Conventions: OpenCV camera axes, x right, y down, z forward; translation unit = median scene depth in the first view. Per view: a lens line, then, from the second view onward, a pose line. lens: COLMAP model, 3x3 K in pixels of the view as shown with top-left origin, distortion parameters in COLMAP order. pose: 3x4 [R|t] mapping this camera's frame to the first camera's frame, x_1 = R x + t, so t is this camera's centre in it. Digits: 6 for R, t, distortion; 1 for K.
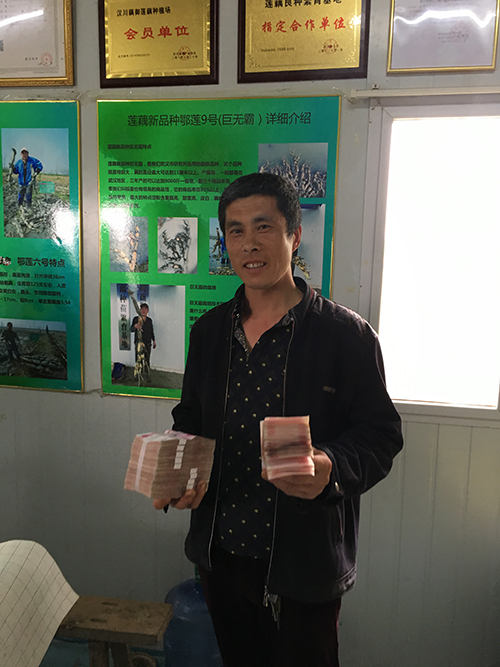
lens RADIAL K [[567.6, 0, 250.0], [0, 567.6, 333.5], [0, 0, 1]] dist [0.063989, -0.114071]
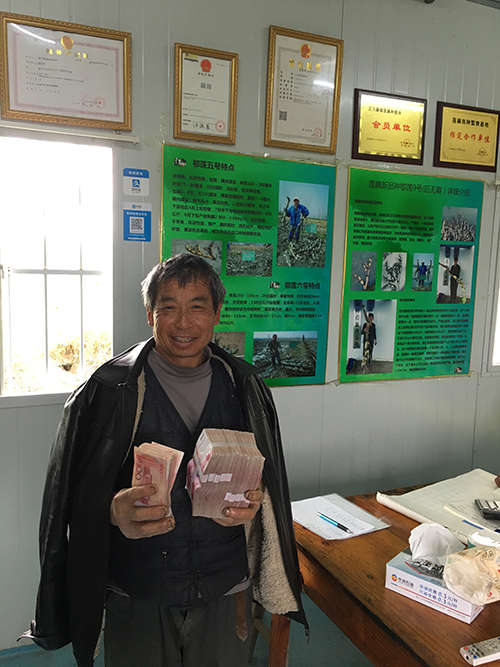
lens RADIAL K [[567.6, 0, 250.0], [0, 567.6, 333.5], [0, 0, 1]] dist [0.063989, -0.114071]
pose [[0.835109, -0.068188, 0.545842, -1.194481], [0.077588, 0.996968, 0.005839, -0.034578], [-0.544585, 0.037475, 0.837868, -0.002358]]
